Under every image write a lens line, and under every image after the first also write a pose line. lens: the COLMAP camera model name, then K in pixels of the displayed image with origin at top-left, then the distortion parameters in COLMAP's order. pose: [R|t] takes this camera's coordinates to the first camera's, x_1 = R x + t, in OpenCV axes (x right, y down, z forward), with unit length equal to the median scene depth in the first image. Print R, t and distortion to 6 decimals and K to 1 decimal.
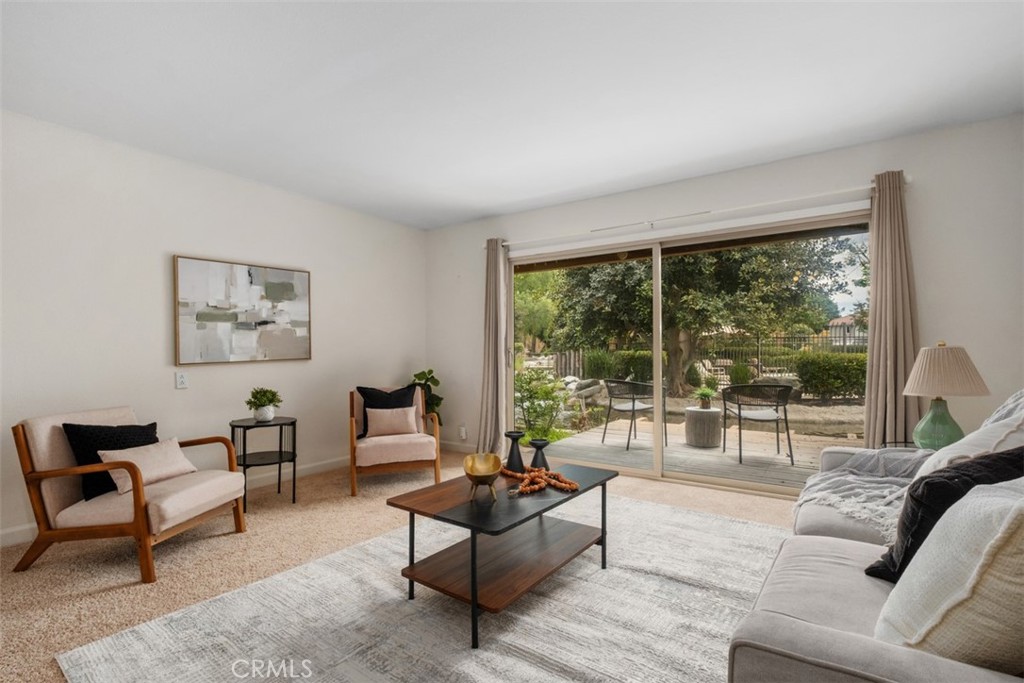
lens RADIAL K [[455.8, 0, 515.0], [0, 455.8, 340.5], [0, 0, 1]] dist [0.002989, -0.000057]
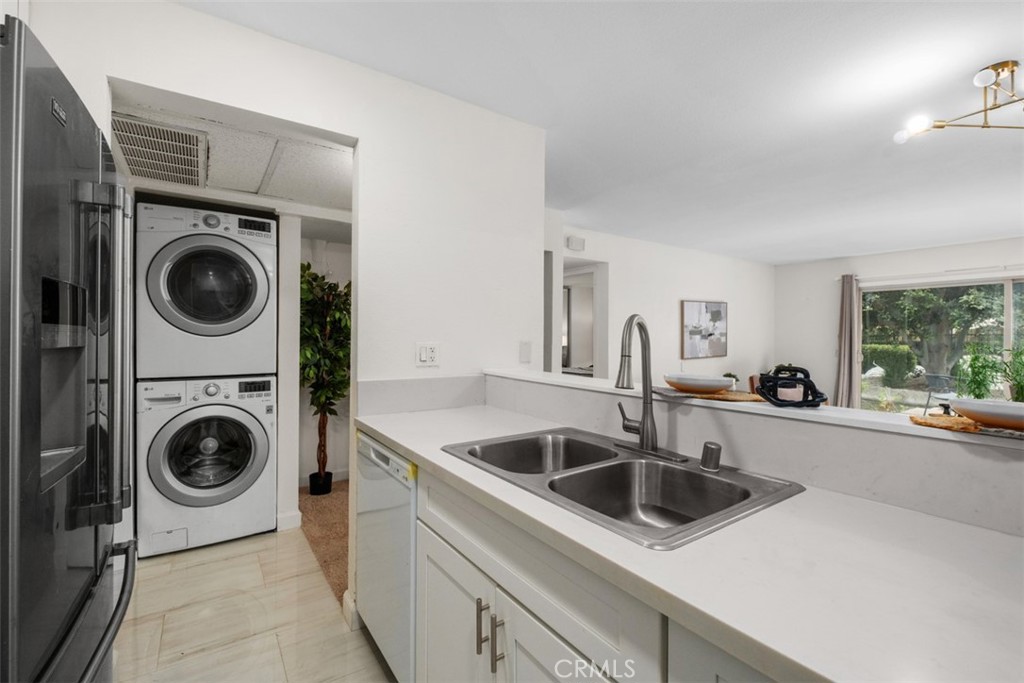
lens RADIAL K [[455.8, 0, 508.5], [0, 455.8, 335.8], [0, 0, 1]] dist [0.002989, -0.000057]
pose [[0.943497, 0.004076, -0.331355, -0.705018], [0.000873, 0.999890, 0.014784, -0.061473], [0.331379, -0.014238, 0.943390, -0.887859]]
